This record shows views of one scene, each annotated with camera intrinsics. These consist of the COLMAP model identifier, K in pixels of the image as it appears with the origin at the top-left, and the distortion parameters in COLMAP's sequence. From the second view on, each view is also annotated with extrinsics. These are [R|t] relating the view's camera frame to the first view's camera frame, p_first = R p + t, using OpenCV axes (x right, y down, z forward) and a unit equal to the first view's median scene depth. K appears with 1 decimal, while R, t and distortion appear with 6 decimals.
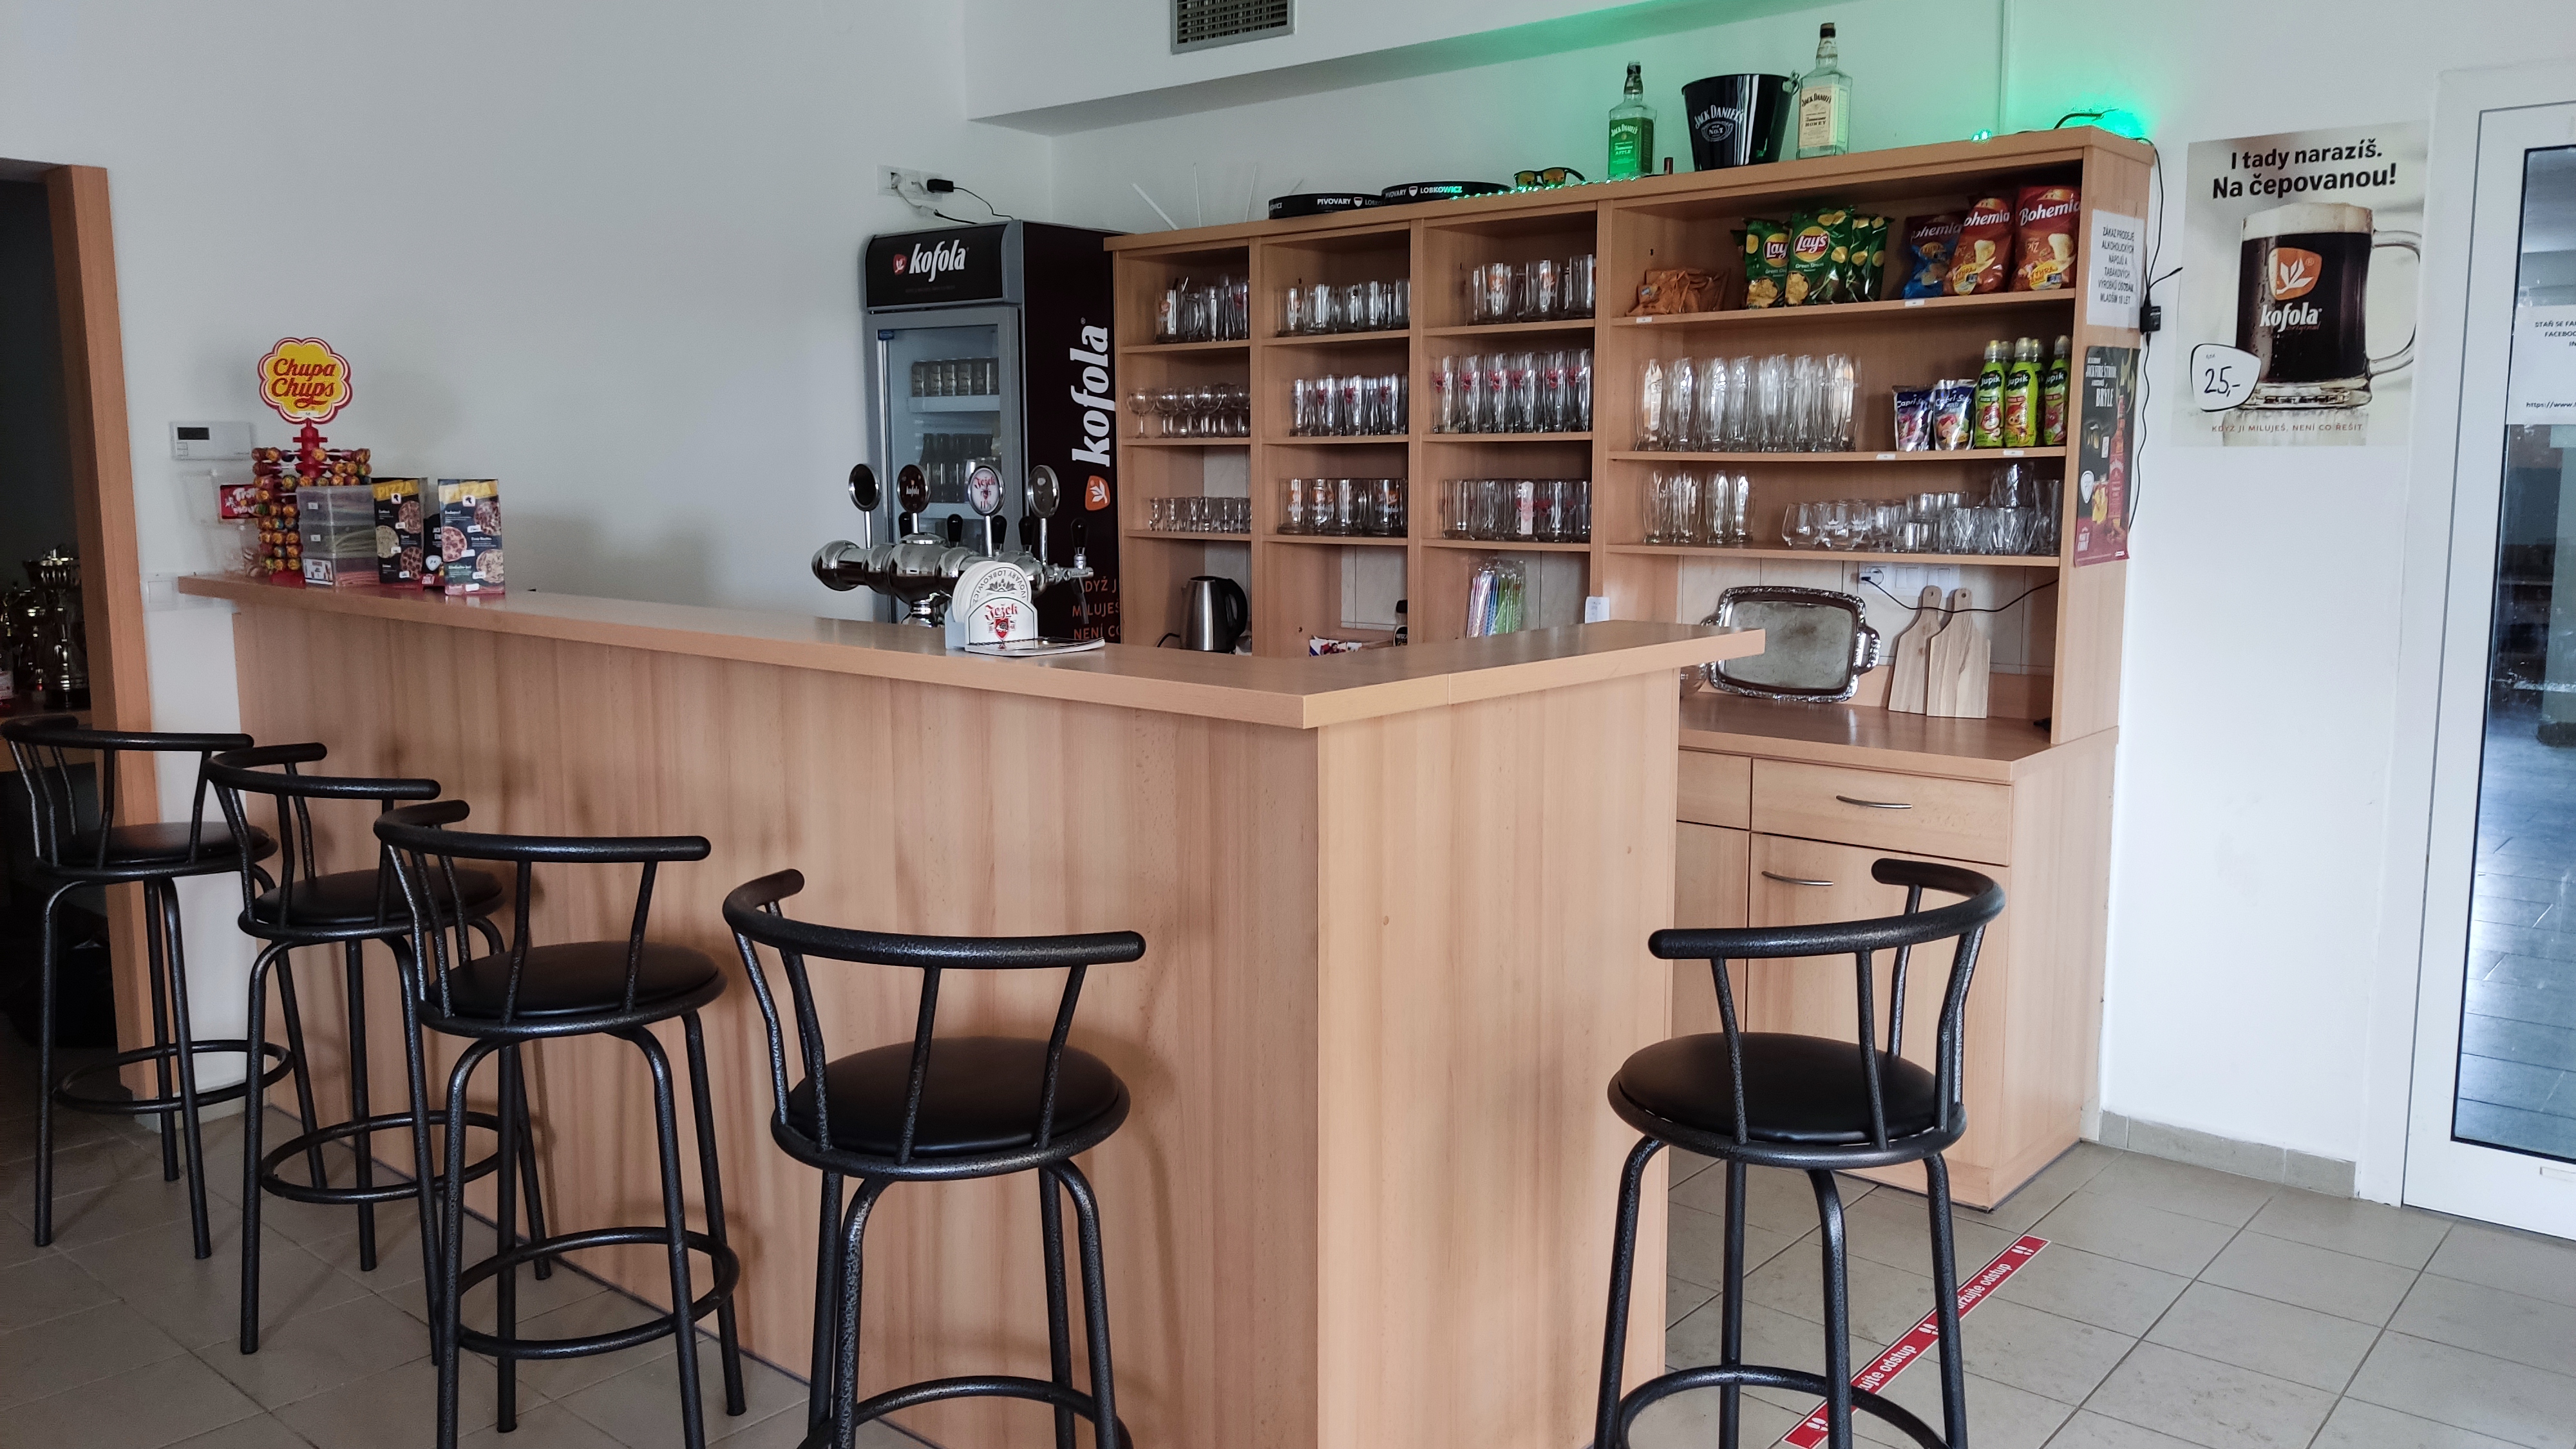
lens RADIAL K [[1913.6, 0, 1273.1], [0, 1913.6, 721.7], [0, 0, 1]] dist [0.115793, -0.169317]
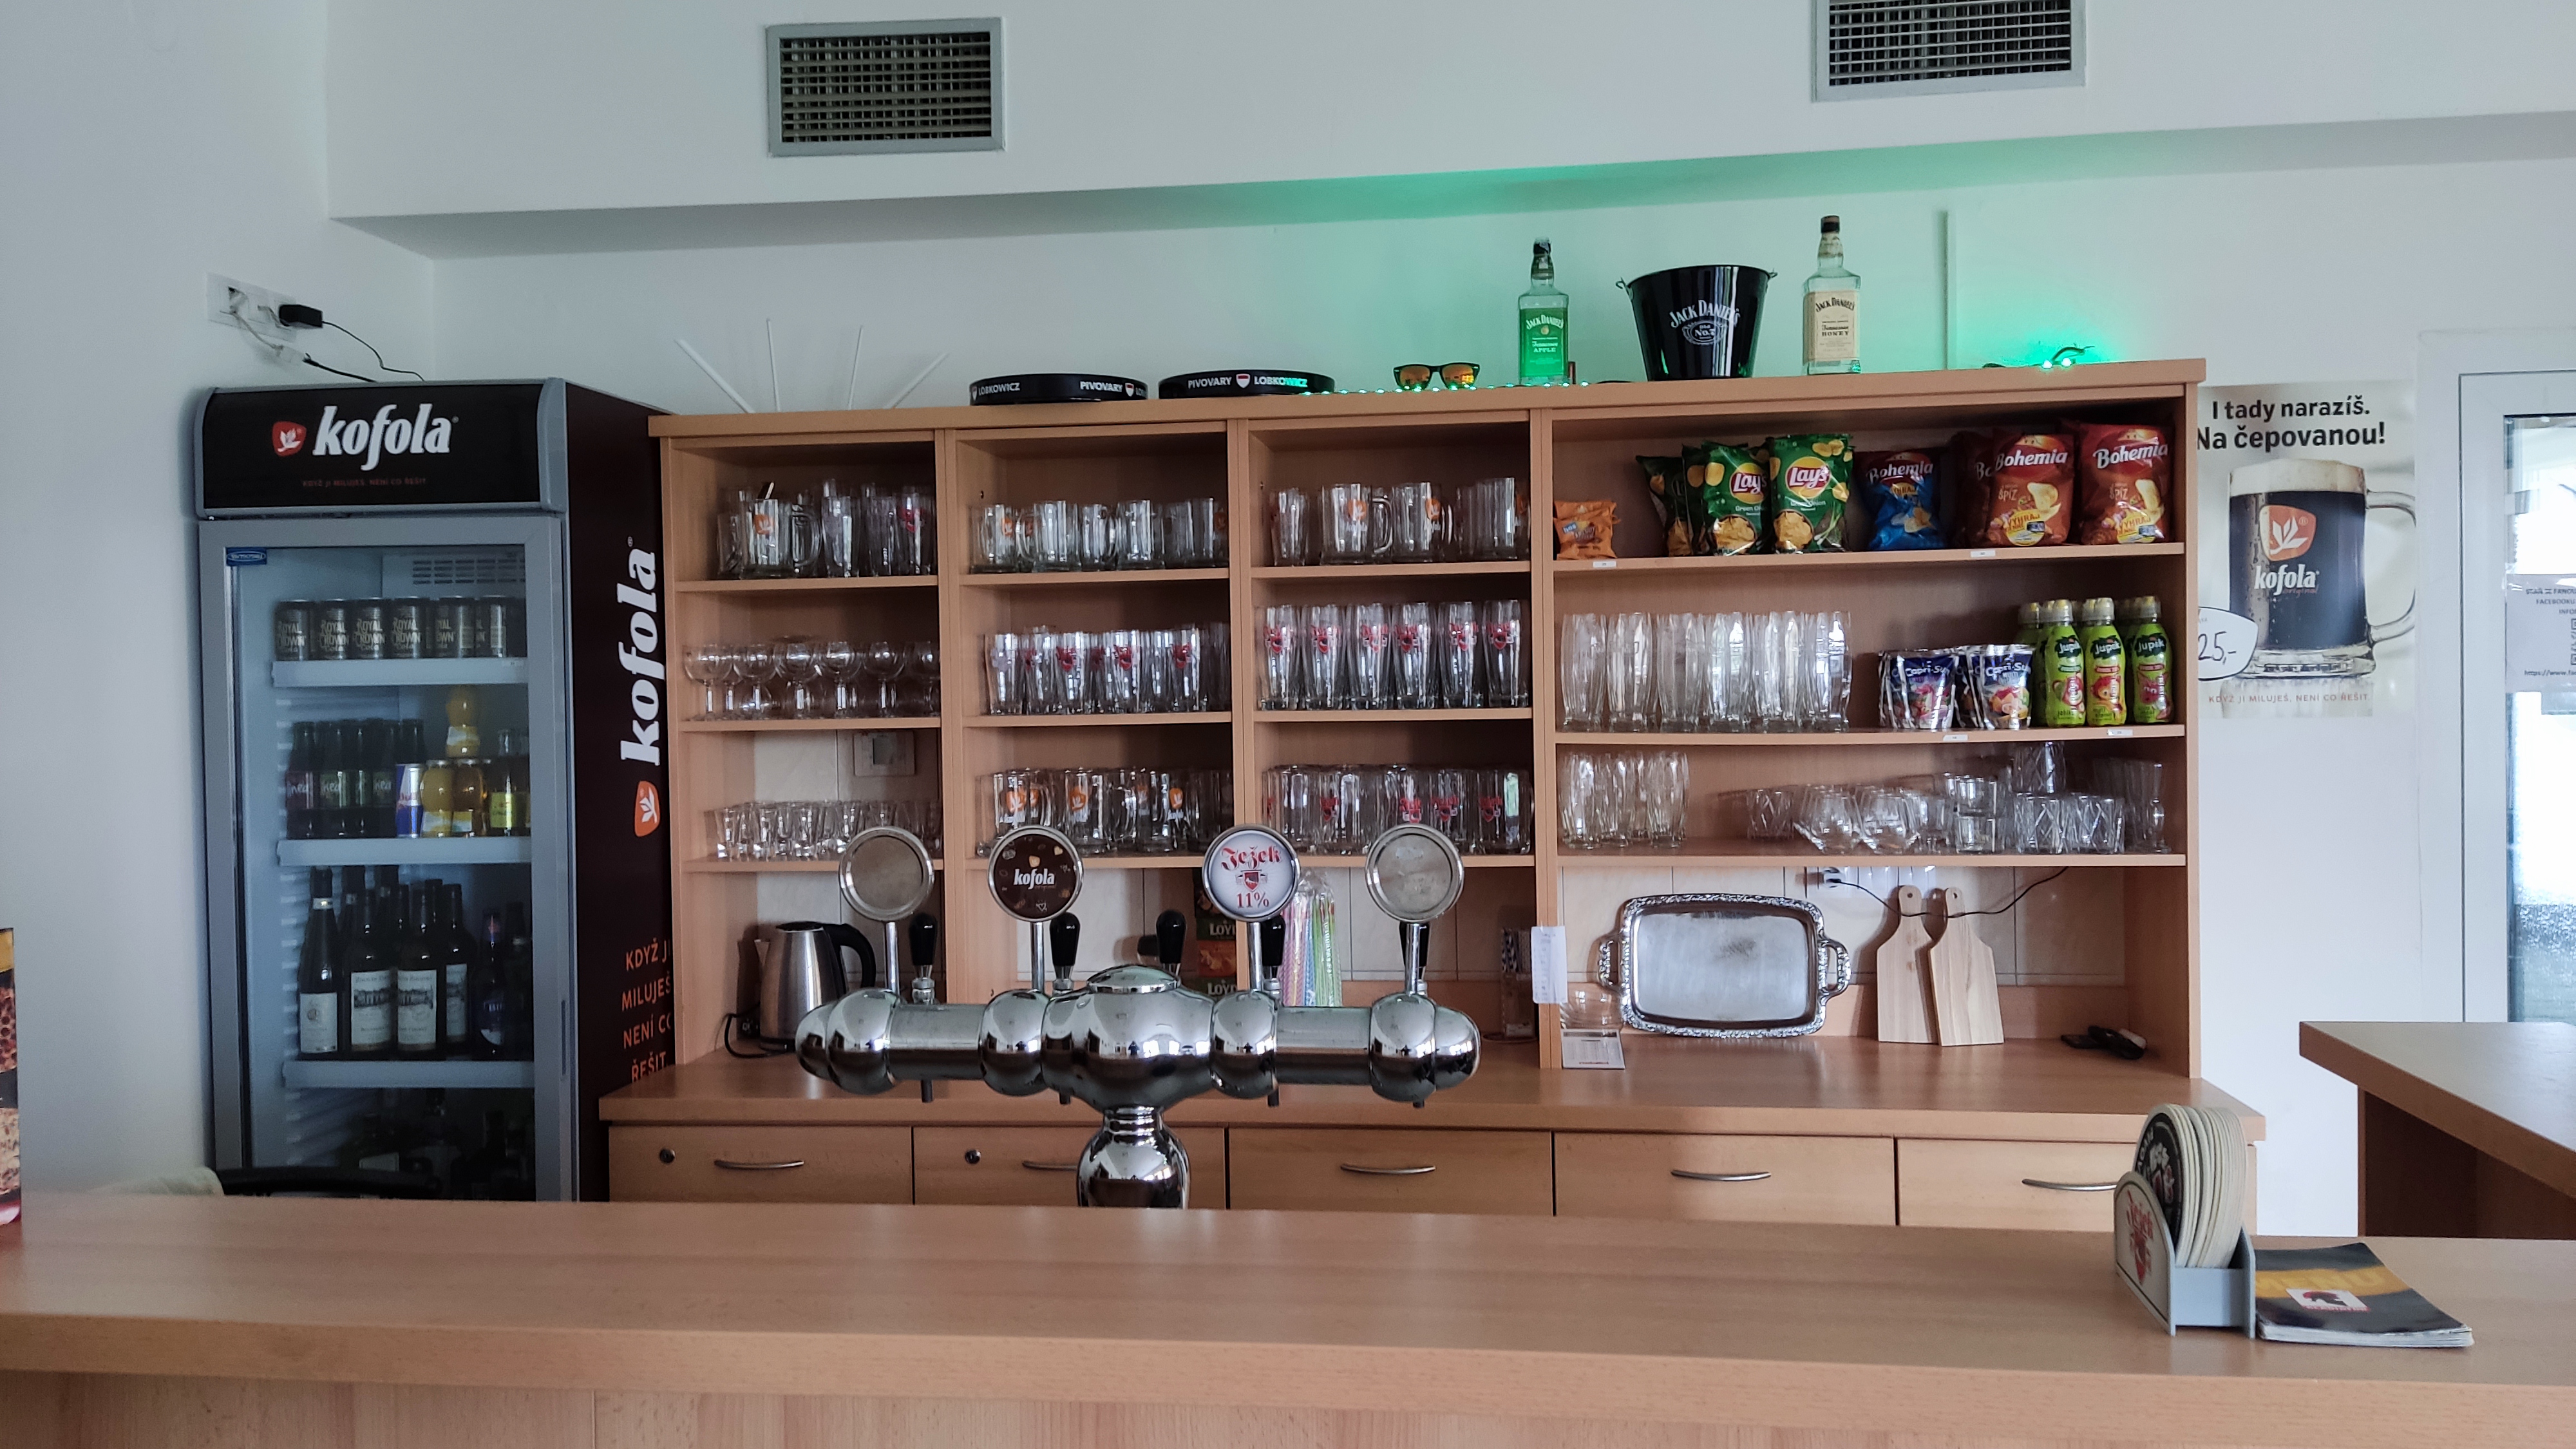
lens RADIAL K [[1913.6, 0, 1273.1], [0, 1913.6, 721.7], [0, 0, 1]] dist [0.115793, -0.169317]
pose [[0.830446, -0.027645, 0.556413, -0.339541], [0.091555, 0.991961, -0.087361, -0.090520], [-0.549524, 0.123491, 0.826301, 0.443763]]
